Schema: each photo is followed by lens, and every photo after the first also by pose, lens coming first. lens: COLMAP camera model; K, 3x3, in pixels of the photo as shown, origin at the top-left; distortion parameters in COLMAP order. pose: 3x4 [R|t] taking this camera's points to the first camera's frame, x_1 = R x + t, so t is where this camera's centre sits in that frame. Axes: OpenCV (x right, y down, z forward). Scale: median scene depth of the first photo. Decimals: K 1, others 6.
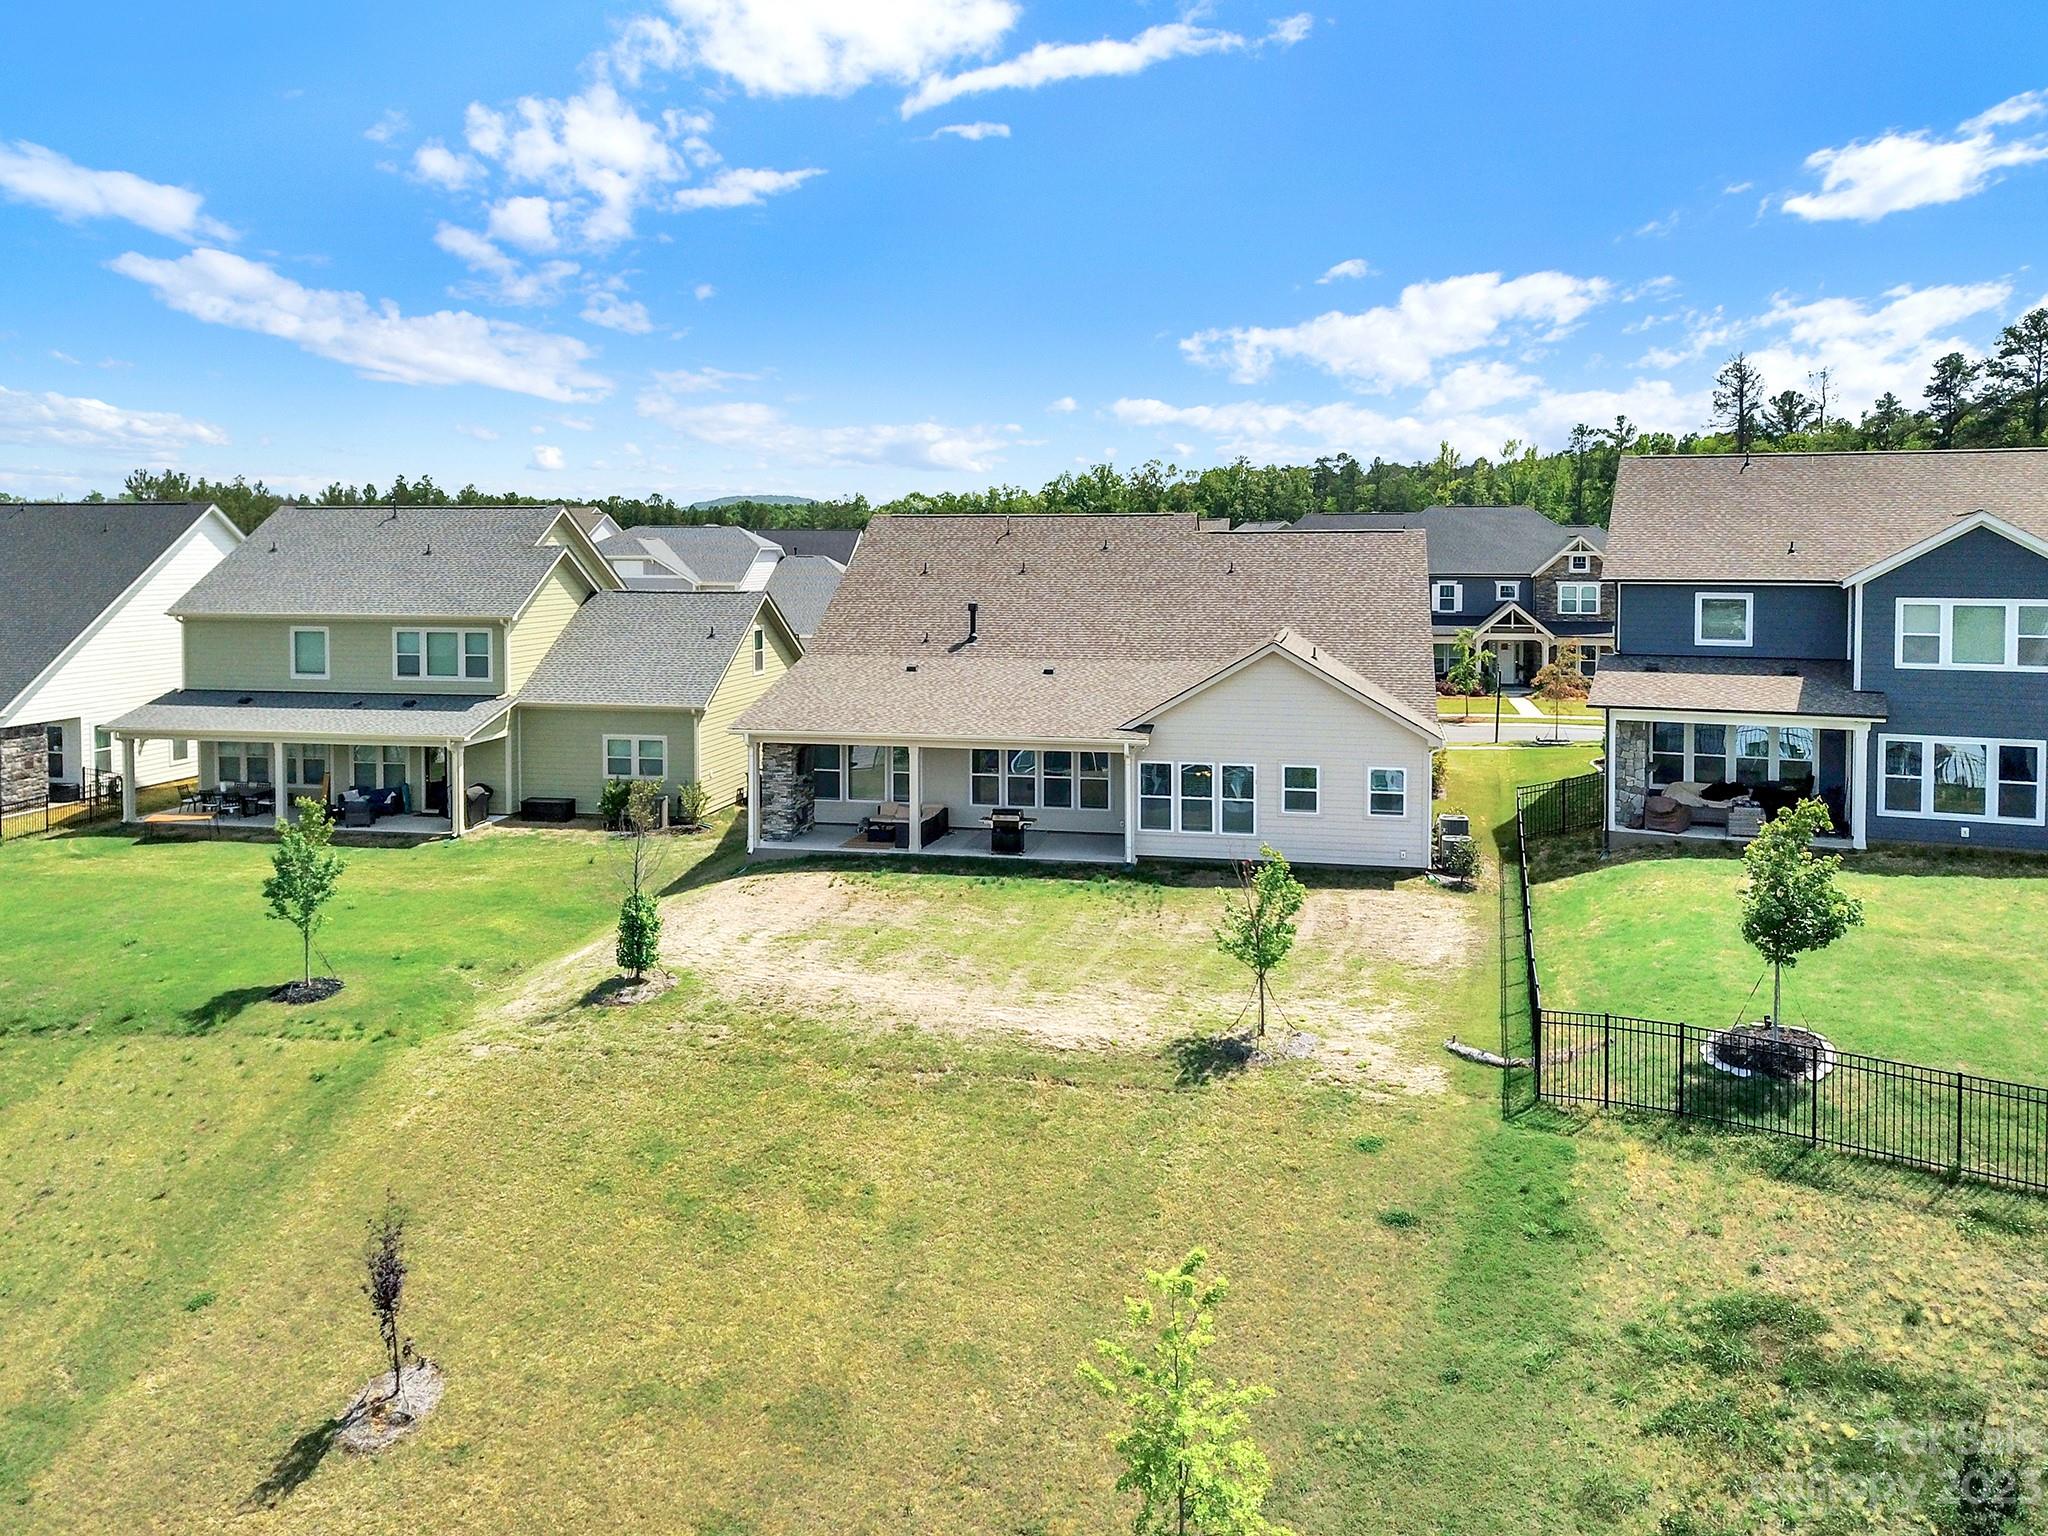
lens RADIAL K [[1648.1, 0, 1024.2], [0, 1648.1, 634.0], [0, 0, 1]] dist [0.004061, -0.003042]
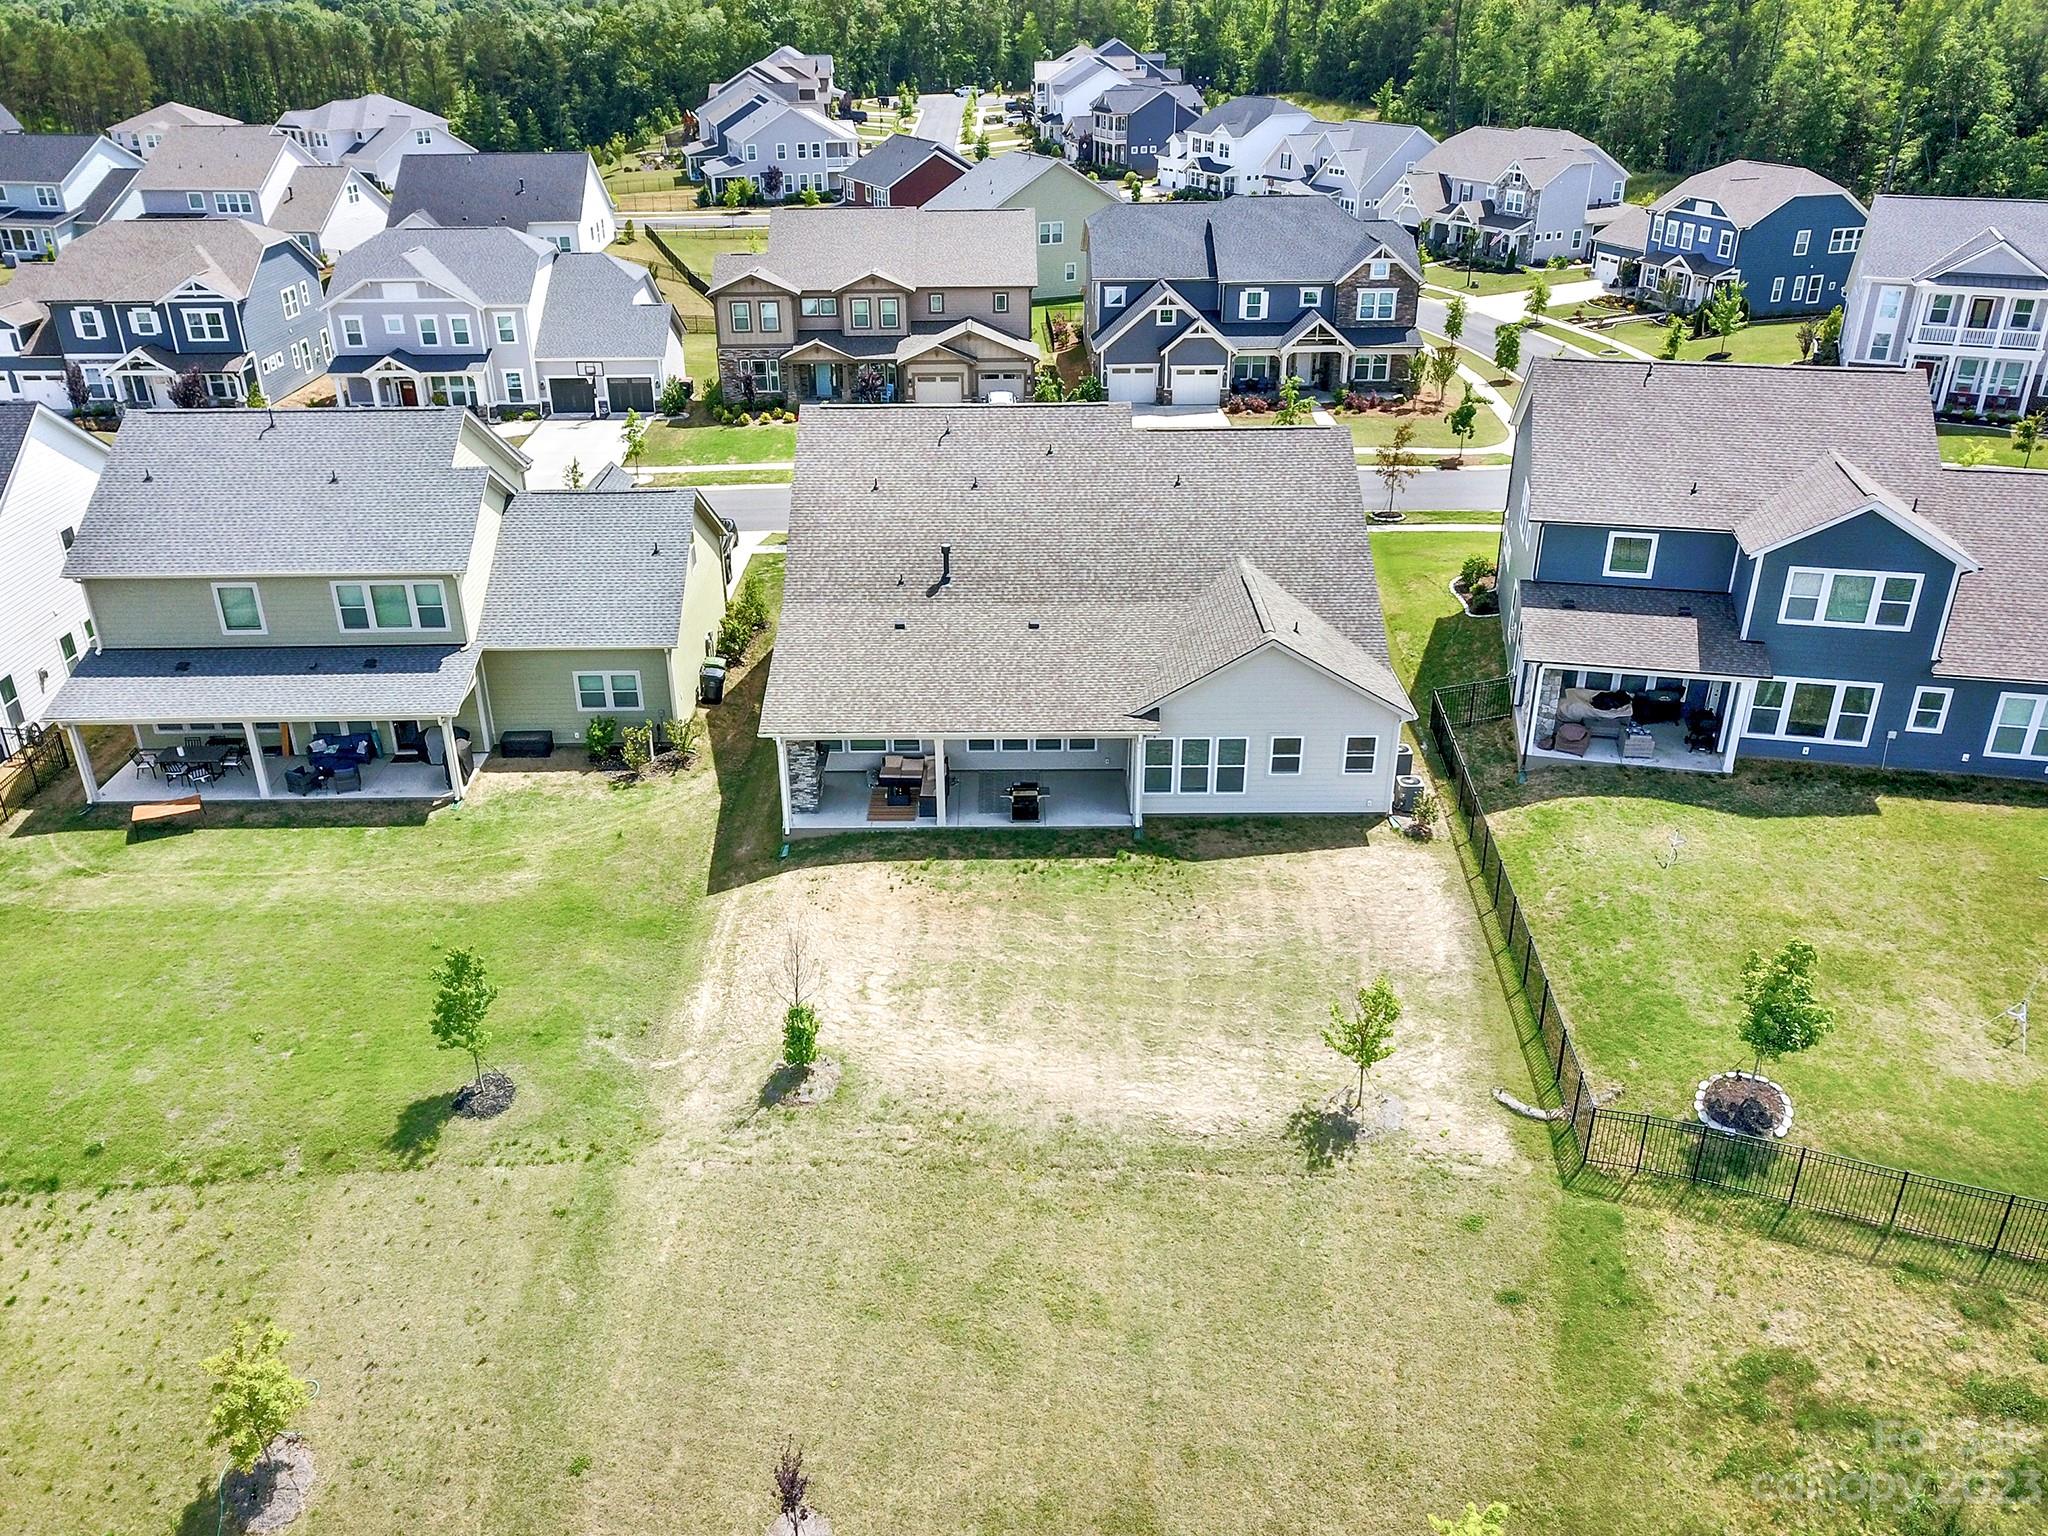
lens RADIAL K [[1579.5, 0, 1025.3], [0, 1579.5, 817.9], [0, 0, 1]] dist [0.003634, -0.001717]
pose [[0.978458, -0.101190, 0.179946, -0.284861], [0.017641, 0.909430, 0.415483, -0.439238], [-0.205691, -0.403358, 0.891624, 0.062987]]
